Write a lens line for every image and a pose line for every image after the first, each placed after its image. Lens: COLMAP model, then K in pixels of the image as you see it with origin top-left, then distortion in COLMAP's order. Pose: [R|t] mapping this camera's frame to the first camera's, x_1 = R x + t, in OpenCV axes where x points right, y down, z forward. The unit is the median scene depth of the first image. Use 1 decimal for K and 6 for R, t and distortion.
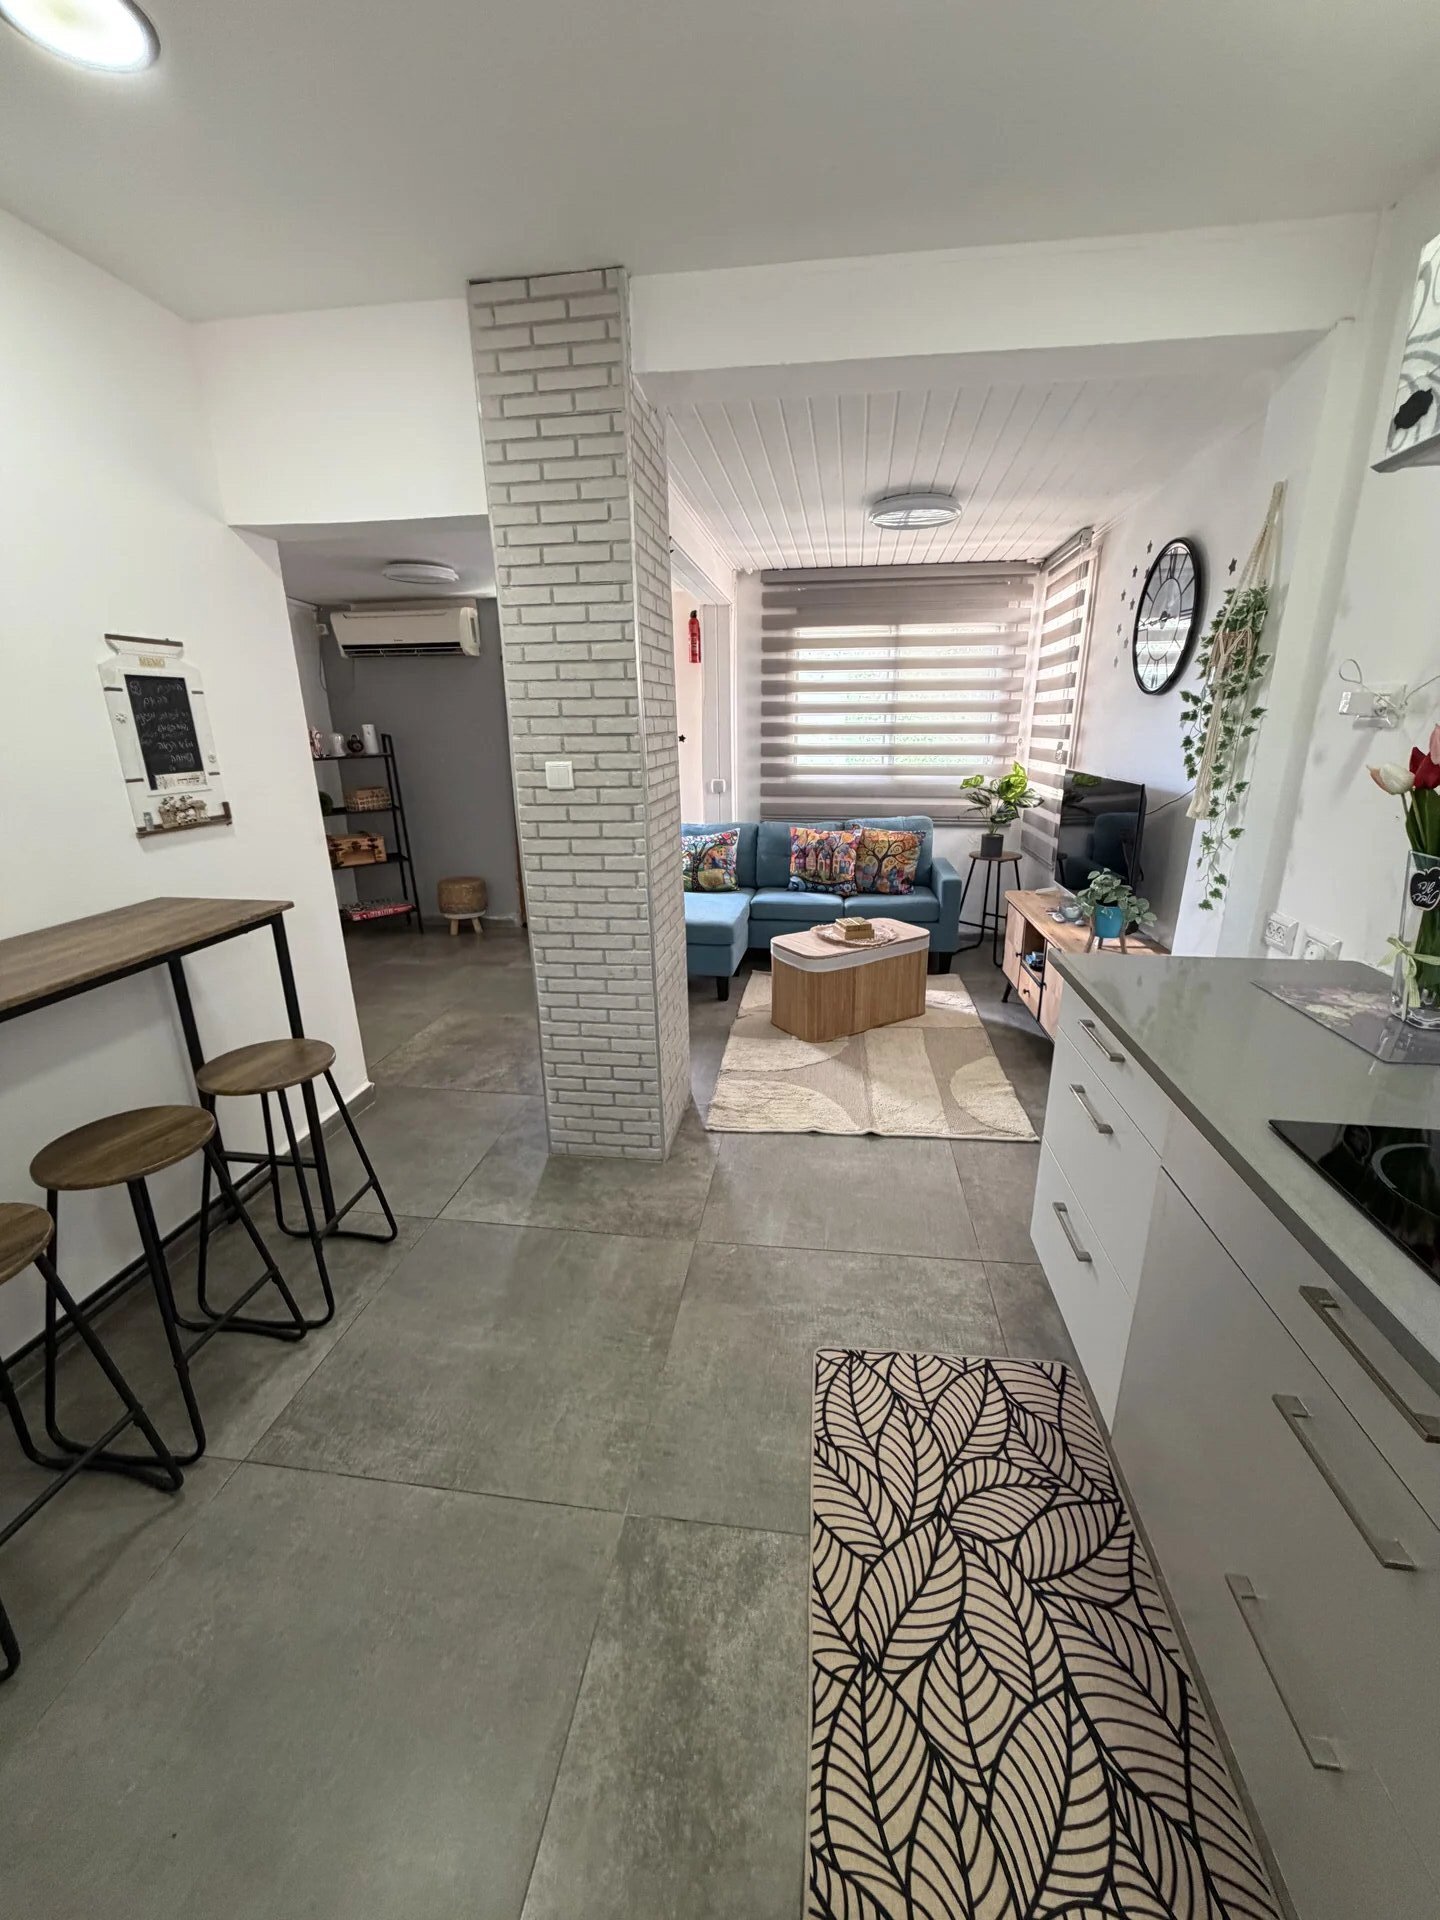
lens RADIAL K [[757.1, 0, 727.0], [0, 757.1, 960.5], [0, 0, 1]] dist [0.000902, 0.000066]
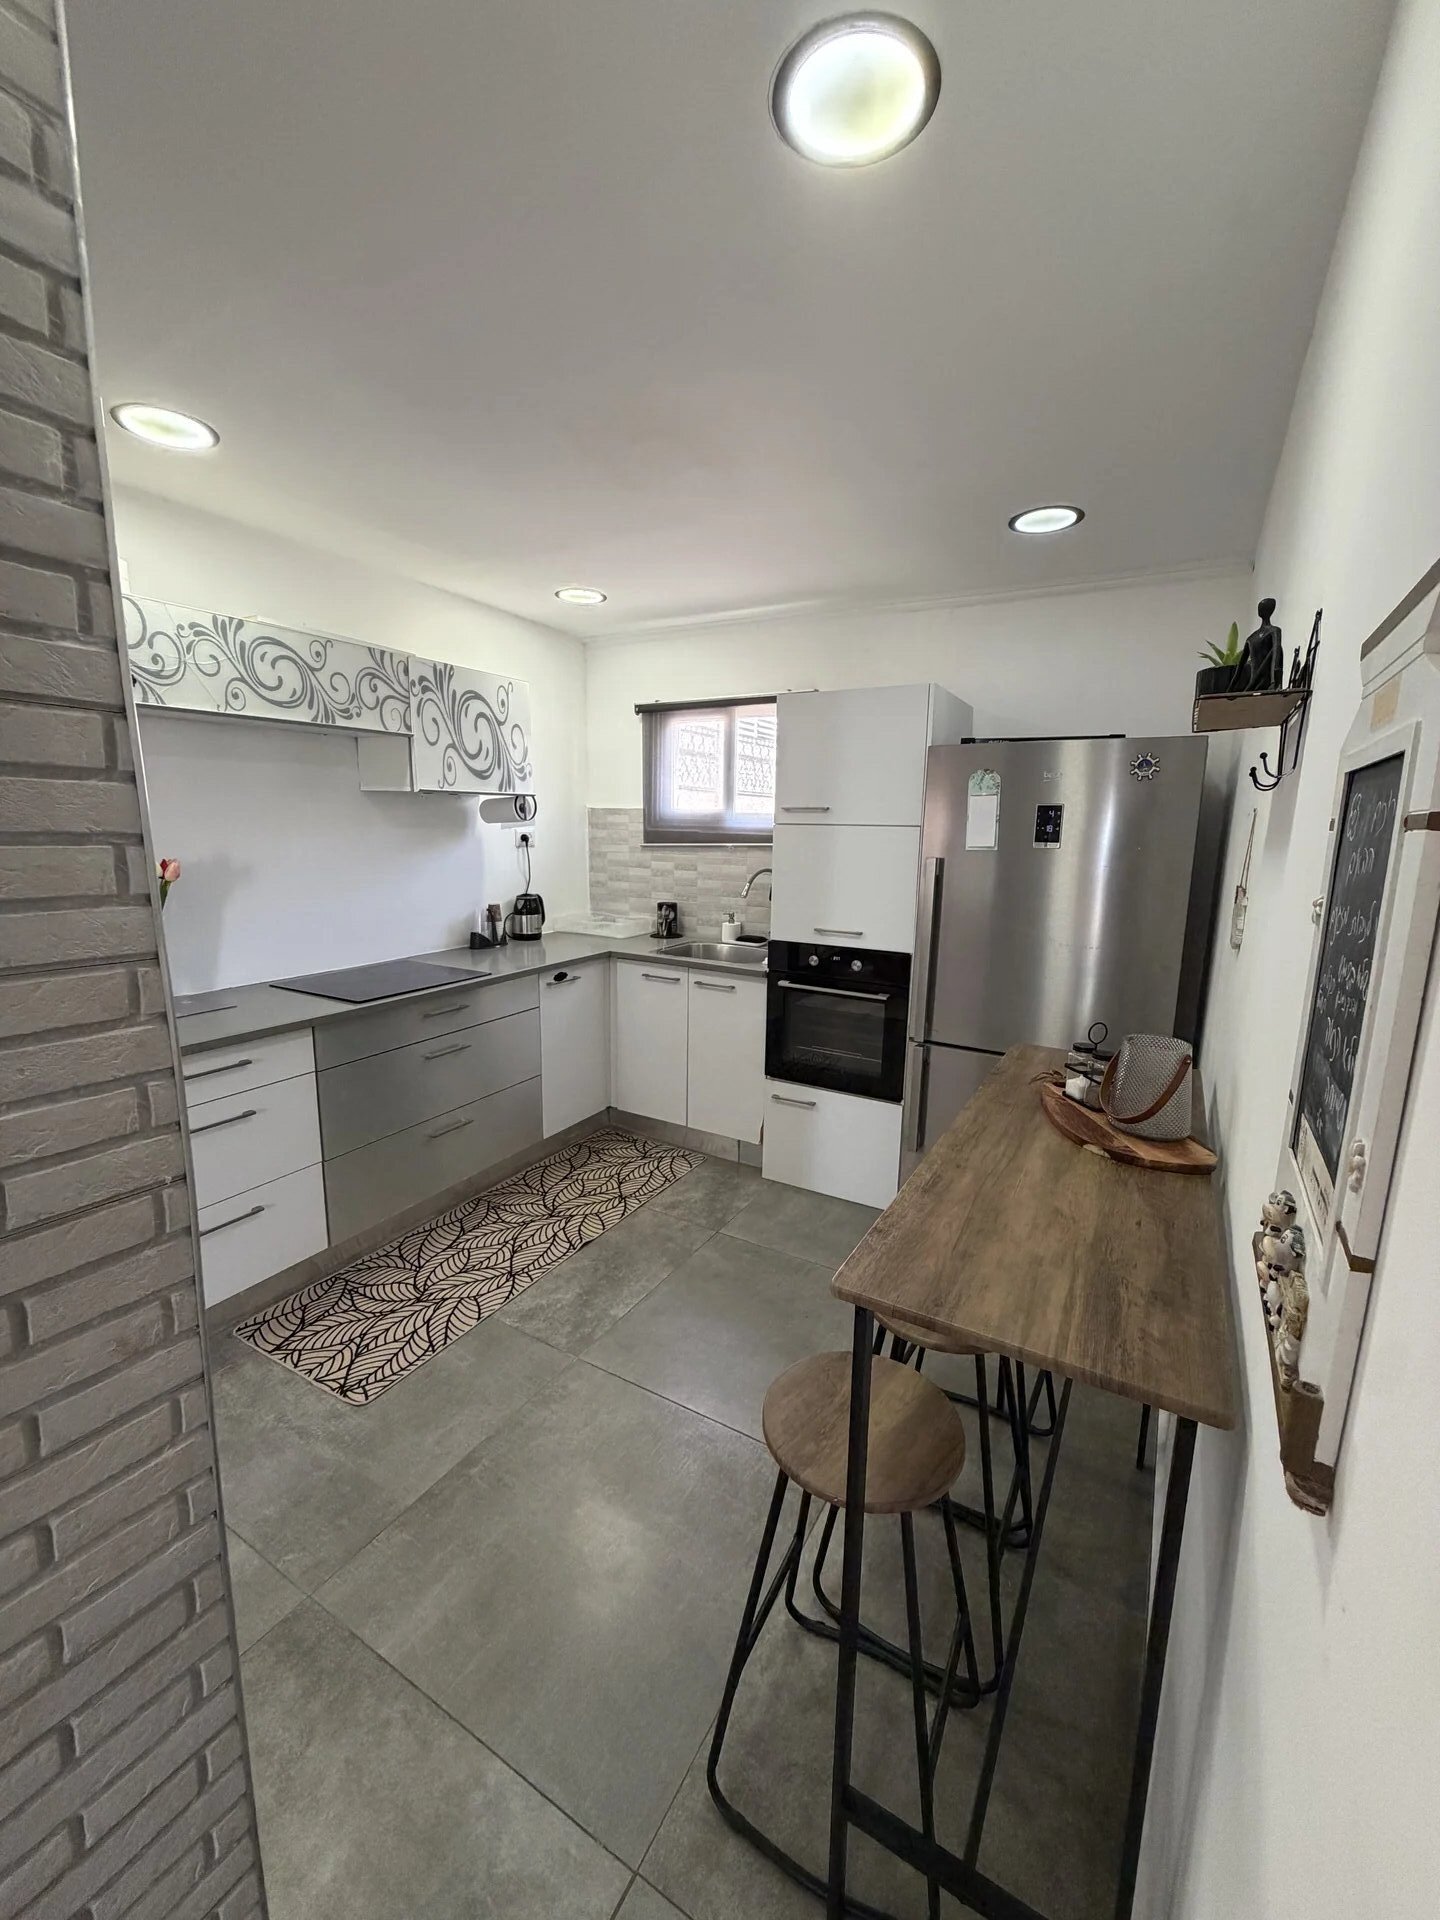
lens RADIAL K [[757.1, 0, 718.1], [0, 757.1, 959.4], [0, 0, 1]] dist [0.000902, 0.000066]
pose [[-0.920459, -0.075524, 0.383472, -0.398048], [0.111583, 0.889536, 0.443028, -0.266692], [-0.374571, 0.450579, -0.810355, 0.768070]]
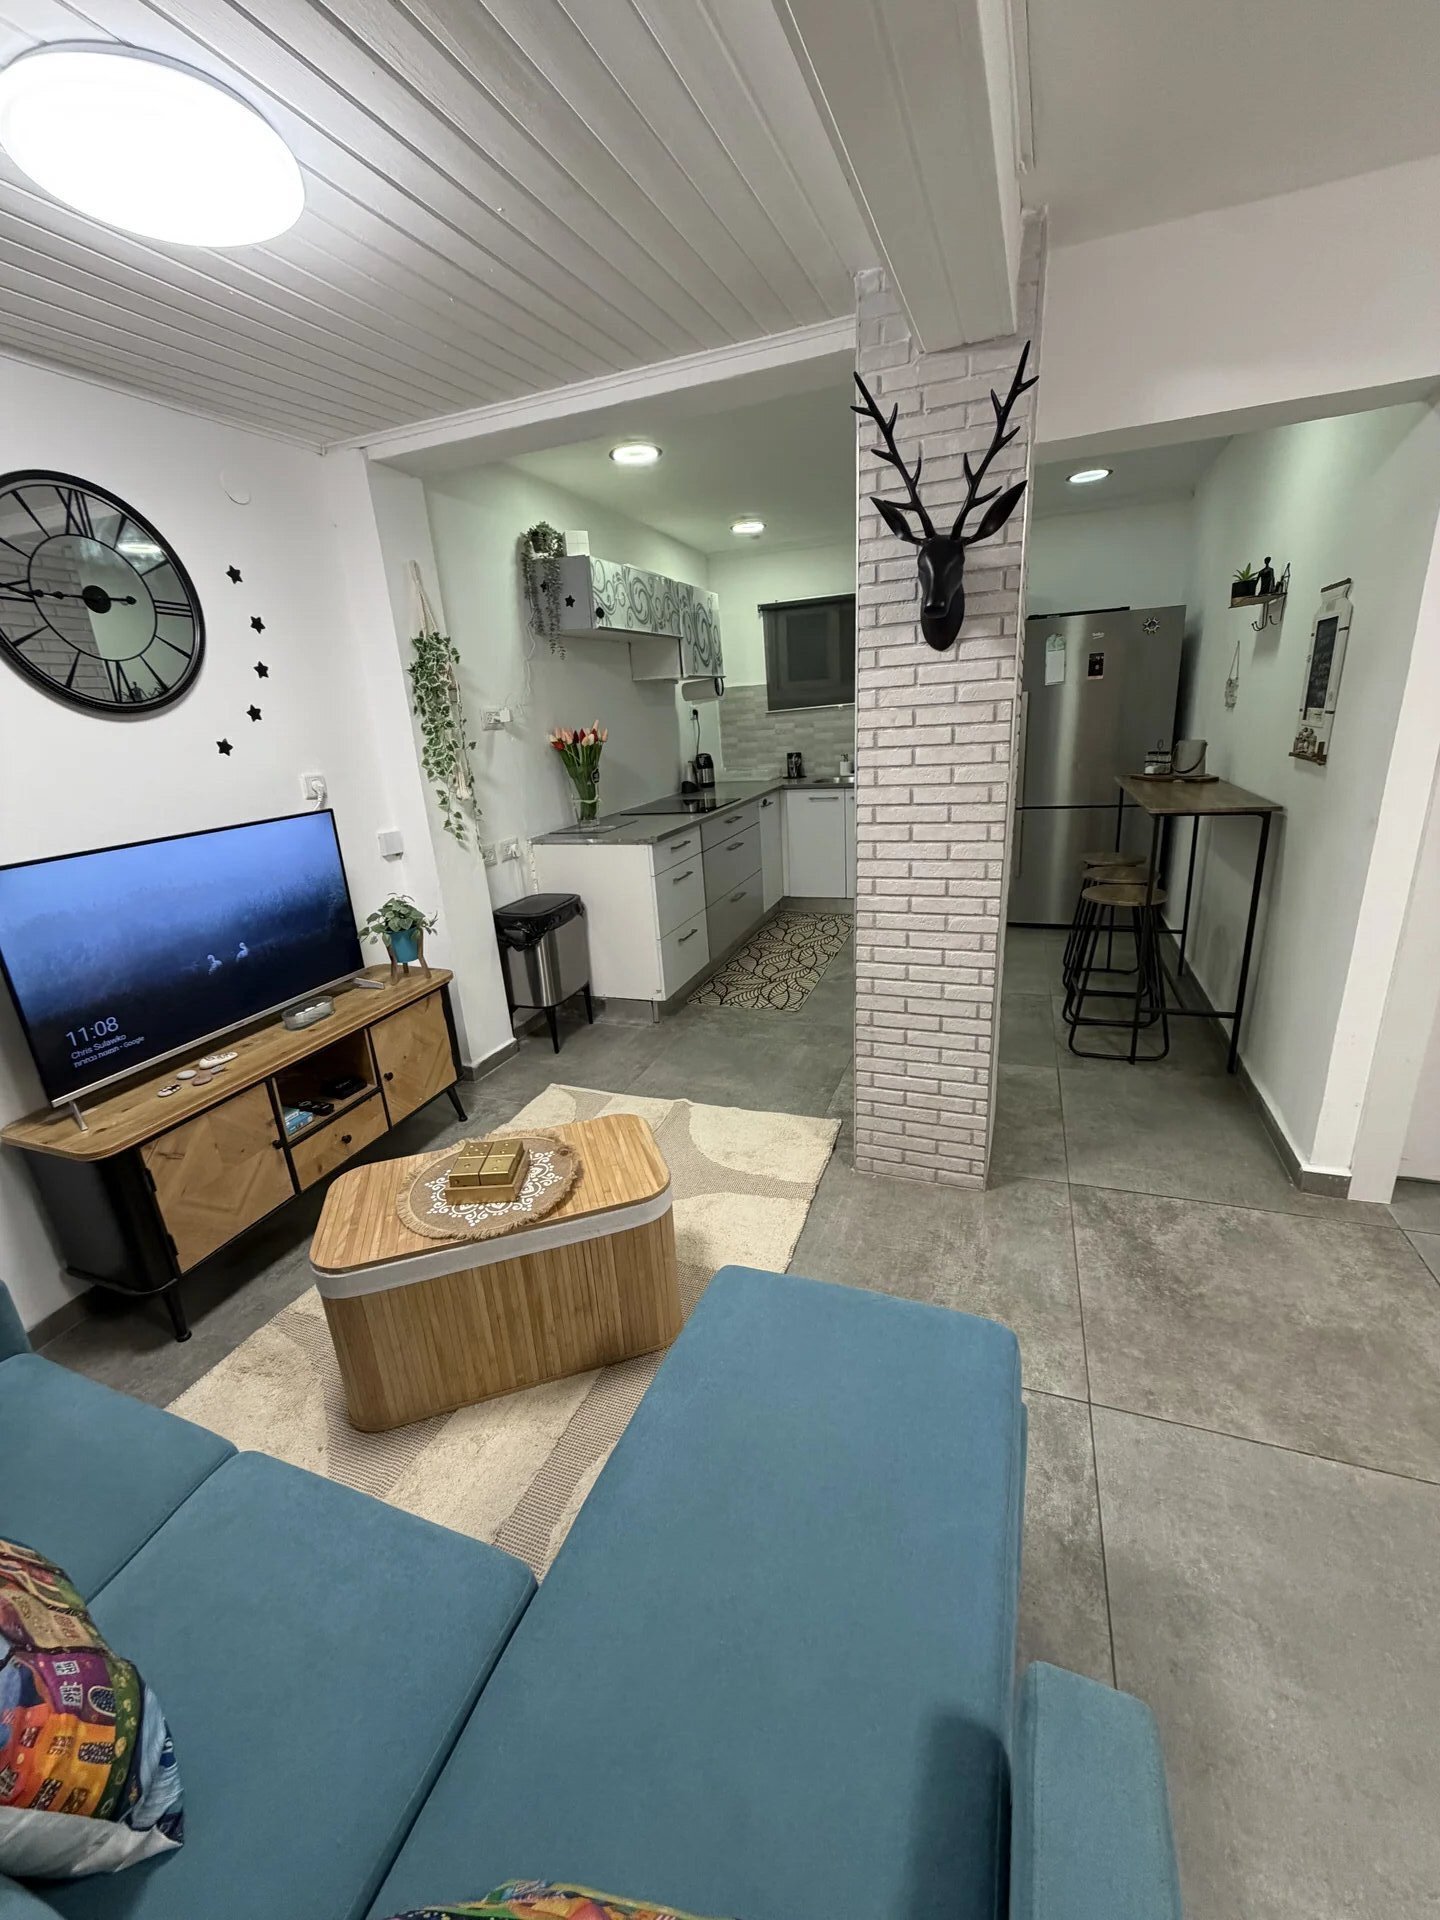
lens RADIAL K [[757.1, 0, 714.0], [0, 757.1, 958.5], [0, 0, 1]] dist [0.000902, 0.000066]
pose [[-0.969562, -0.004611, 0.244802, -0.090769], [0.140860, 0.807294, 0.573092, -0.441230], [-0.200270, 0.590131, -0.782072, 1.402385]]
